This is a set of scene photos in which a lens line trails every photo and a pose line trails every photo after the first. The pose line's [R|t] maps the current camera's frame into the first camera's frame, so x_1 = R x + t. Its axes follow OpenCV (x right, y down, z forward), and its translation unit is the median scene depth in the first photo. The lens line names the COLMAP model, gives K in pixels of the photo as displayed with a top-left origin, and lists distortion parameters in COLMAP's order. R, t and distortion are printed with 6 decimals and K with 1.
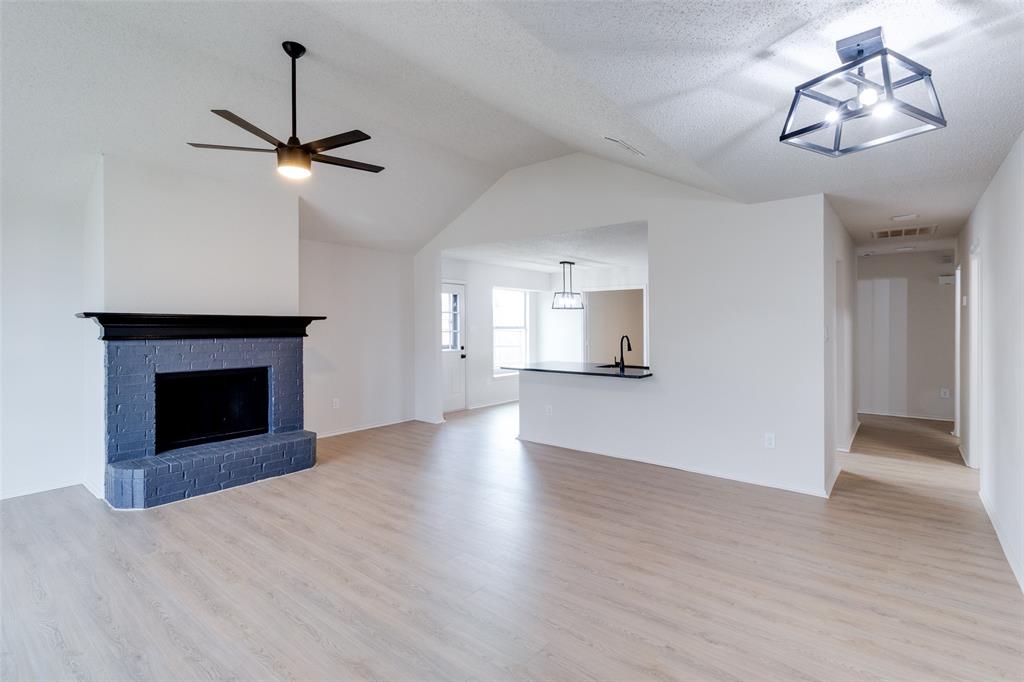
lens RADIAL K [[480.3, 0, 518.0], [0, 480.3, 331.5], [0, 0, 1]] dist [0.000242, -0.000063]
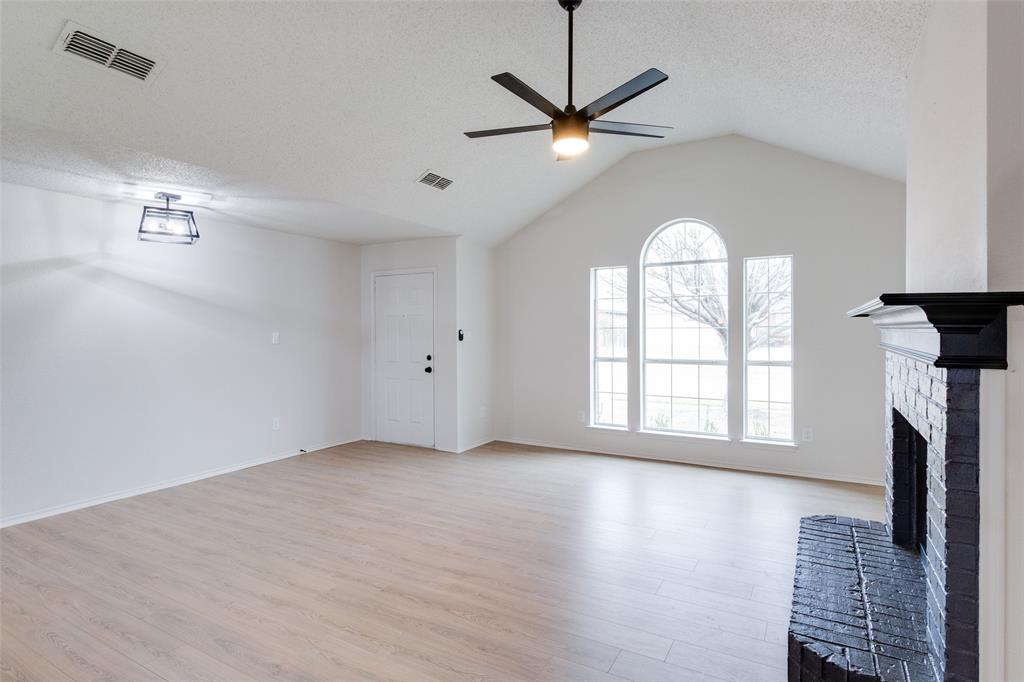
lens RADIAL K [[511.8, 0, 519.2], [0, 511.8, 340.5], [0, 0, 1]] dist [0.001035, 0.000105]
pose [[-0.985718, 0.012420, -0.167944, -0.171906], [0.007425, 0.999512, 0.030336, -0.015350], [0.168239, 0.028656, -0.985330, 1.419014]]
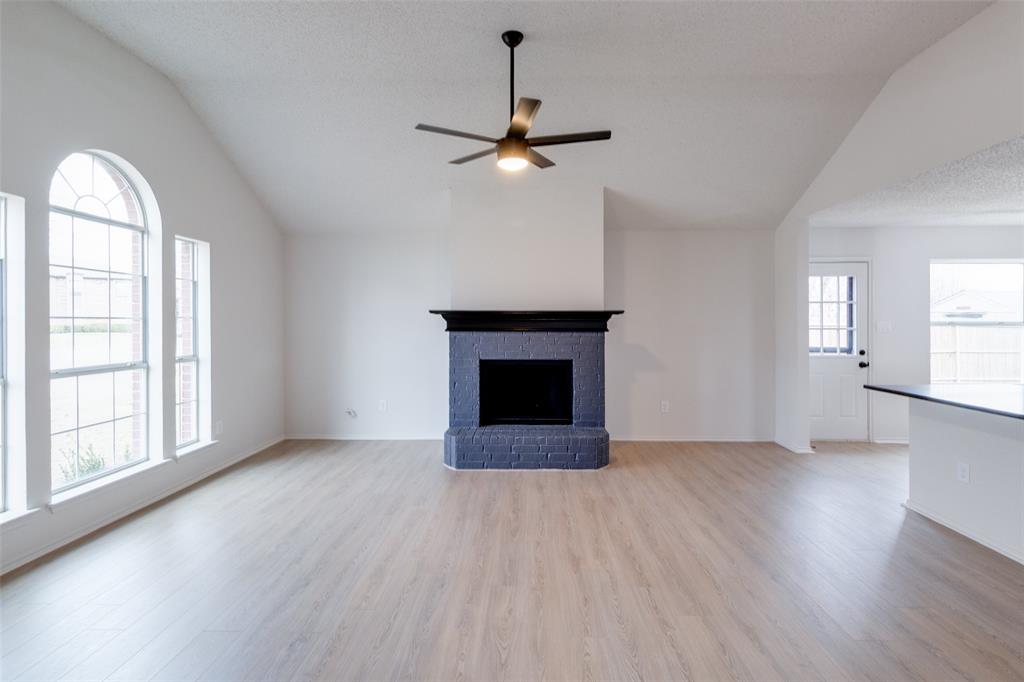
lens RADIAL K [[487.3, 0, 520.7], [0, 487.3, 325.8], [0, 0, 1]] dist [0.005168, -0.000031]
pose [[0.609851, 0.010666, -0.792444, 0.255600], [-0.011929, 0.999920, 0.004278, -0.003384], [0.792426, 0.006844, 0.609930, 0.306284]]
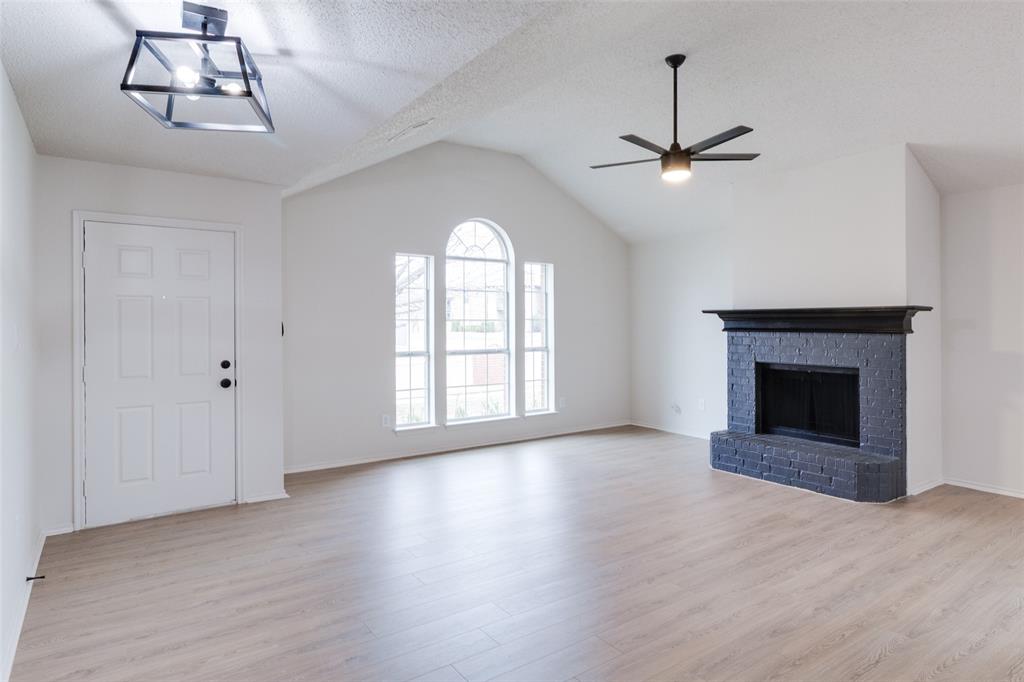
lens RADIAL K [[587.1, 0, 512.0], [0, 587.1, 341.0], [0, 0, 1]] dist [-0.002975, -0.000530]
pose [[-0.286565, 0.035146, -0.957416, 0.671091], [-0.004941, 0.999259, 0.038161, -0.010576], [0.958048, 0.015666, -0.286179, 0.775942]]
